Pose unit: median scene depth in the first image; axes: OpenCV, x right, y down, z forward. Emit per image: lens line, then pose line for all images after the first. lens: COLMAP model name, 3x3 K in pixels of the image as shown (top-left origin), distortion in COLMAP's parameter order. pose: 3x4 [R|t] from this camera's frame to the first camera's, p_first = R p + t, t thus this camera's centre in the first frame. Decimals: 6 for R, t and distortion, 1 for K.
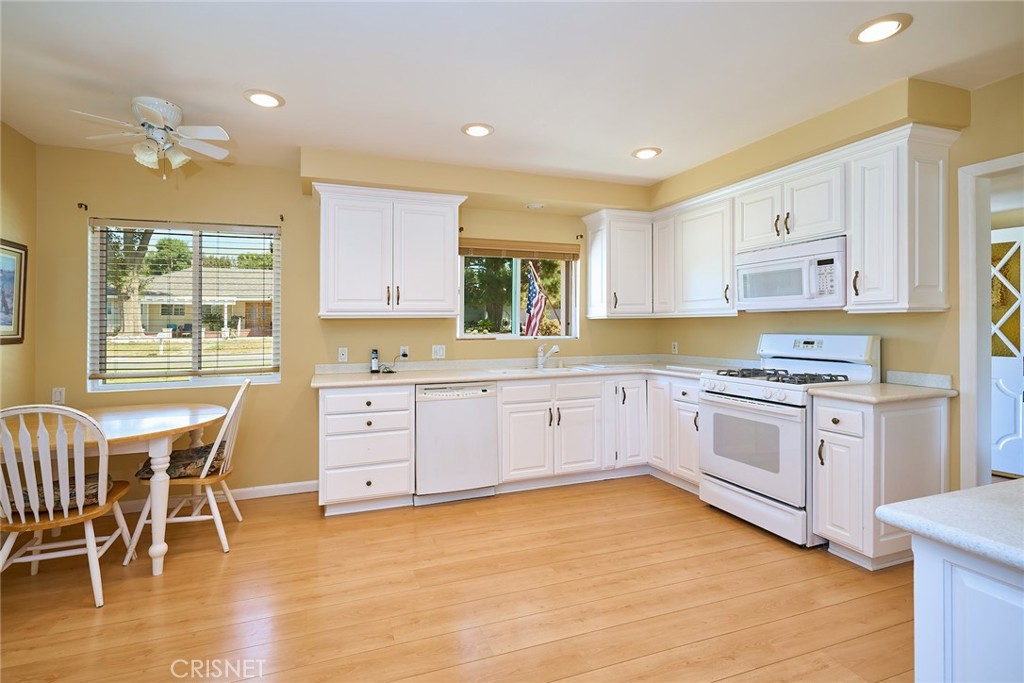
lens RADIAL K [[486.5, 0, 503.0], [0, 486.5, 321.2], [0, 0, 1]] dist [-0.003064, -0.000054]
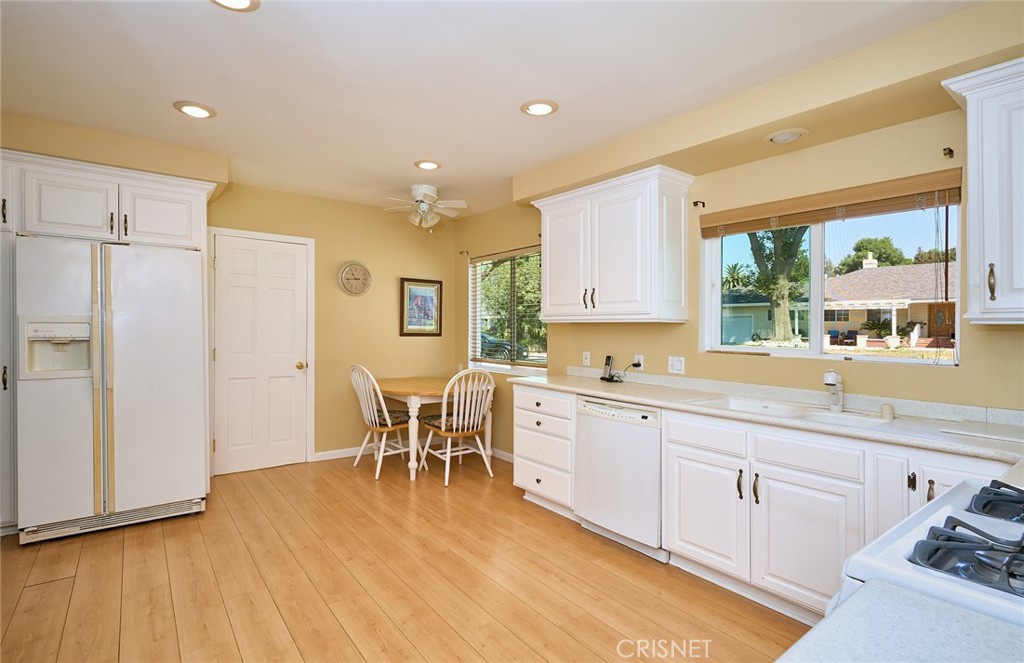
lens RADIAL K [[495.1, 0, 476.0], [0, 495.1, 329.5], [0, 0, 1]] dist [0.001184, 0.000189]
pose [[0.247400, 0.013943, -0.968813, 0.649566], [-0.009734, 0.999882, 0.011904, -0.001880], [0.968864, 0.006486, 0.247507, 0.550514]]
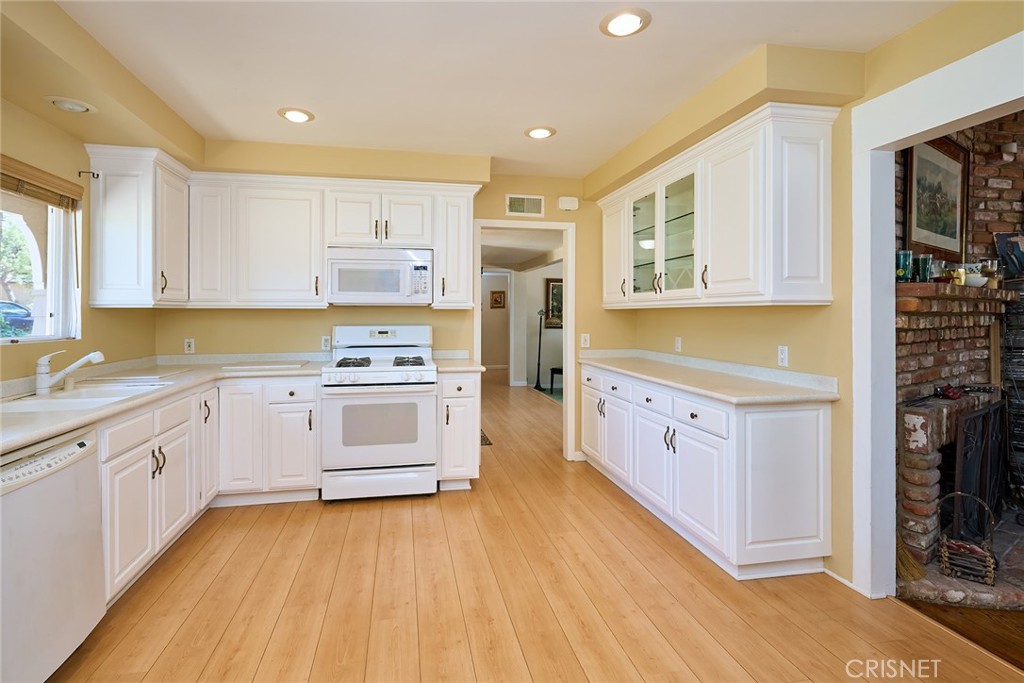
lens RADIAL K [[486.5, 0, 503.0], [0, 486.5, 321.2], [0, 0, 1]] dist [-0.003064, -0.000054]
pose [[0.168128, -0.005341, 0.985751, -0.466300], [-0.007987, 0.999945, 0.006781, 0.005870], [-0.985733, -0.009013, 0.168076, 0.482587]]
